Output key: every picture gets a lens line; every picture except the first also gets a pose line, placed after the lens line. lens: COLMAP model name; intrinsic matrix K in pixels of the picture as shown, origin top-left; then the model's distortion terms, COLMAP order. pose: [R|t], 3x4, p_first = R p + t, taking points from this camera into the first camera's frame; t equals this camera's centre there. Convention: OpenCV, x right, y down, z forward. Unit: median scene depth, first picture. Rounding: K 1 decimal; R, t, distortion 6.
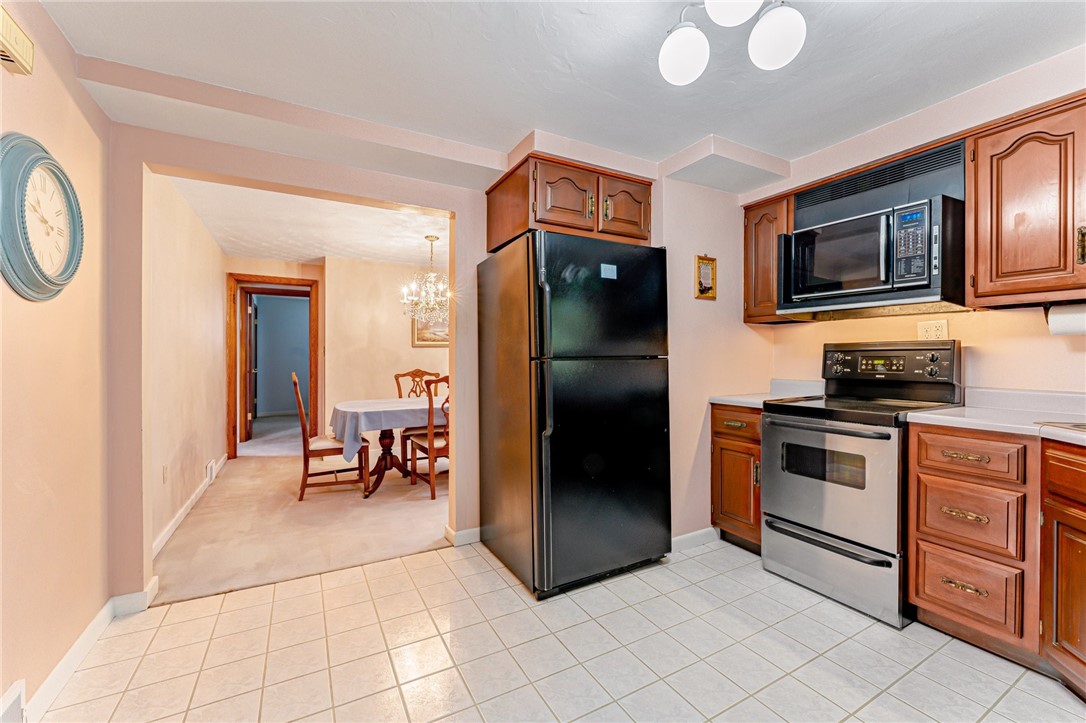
lens RADIAL K [[440.7, 0, 541.6], [0, 440.7, 357.7], [0, 0, 1]] dist [-0.007095, -0.000153]
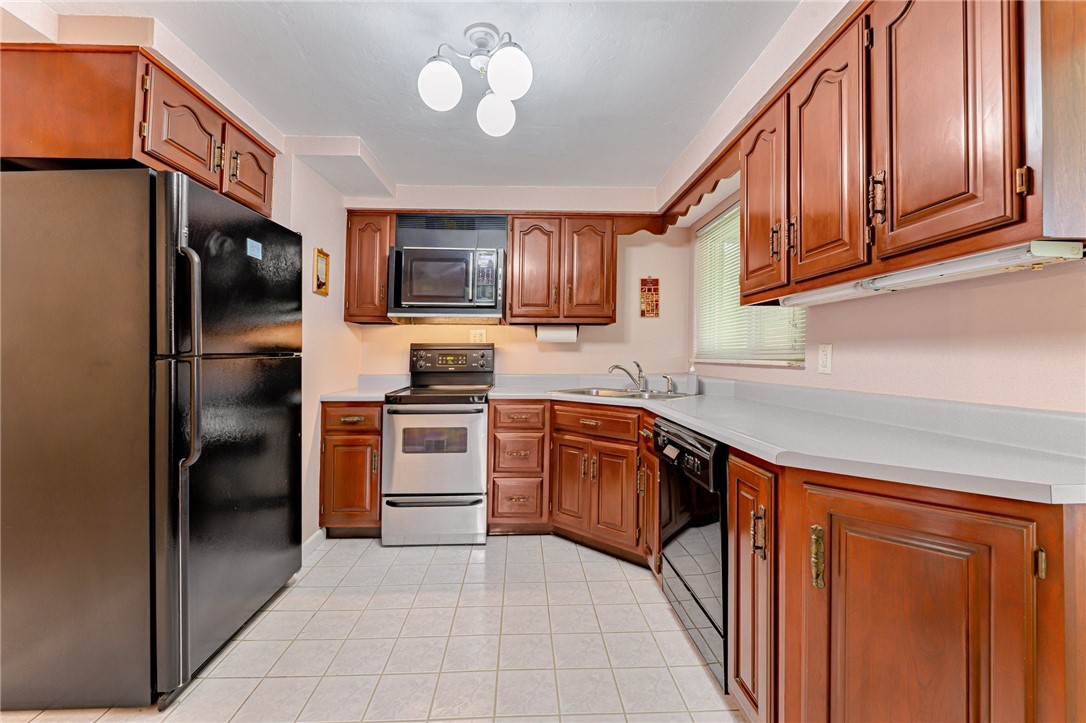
lens RADIAL K [[444.1, 0, 542.2], [0, 444.1, 351.4], [0, 0, 1]] dist [-0.002443, -0.000139]
pose [[0.446190, 0.006937, 0.894912, -0.345207], [-0.000458, 0.999972, -0.007524, -0.000751], [-0.894938, 0.002947, 0.446180, 0.156417]]
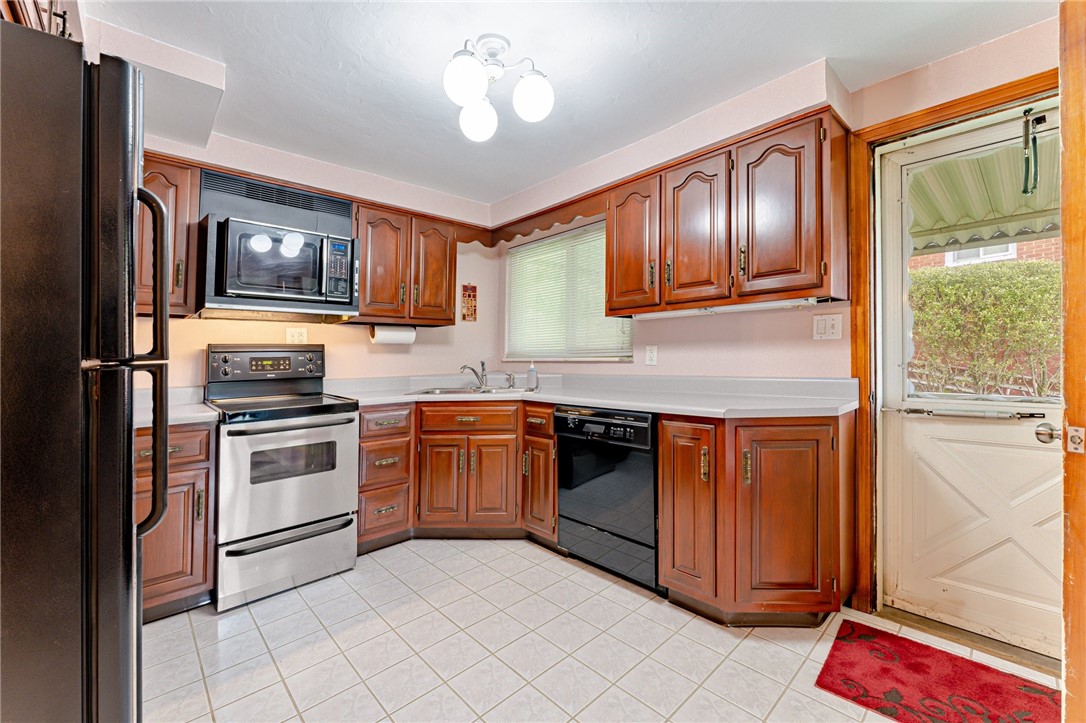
lens RADIAL K [[440.7, 0, 541.6], [0, 440.7, 357.7], [0, 0, 1]] dist [-0.007095, -0.000153]
pose [[-0.239117, -0.002809, 0.970987, -0.483720], [0.015415, 0.999859, 0.006688, 0.001315], [-0.970868, 0.016567, -0.239040, 0.654108]]
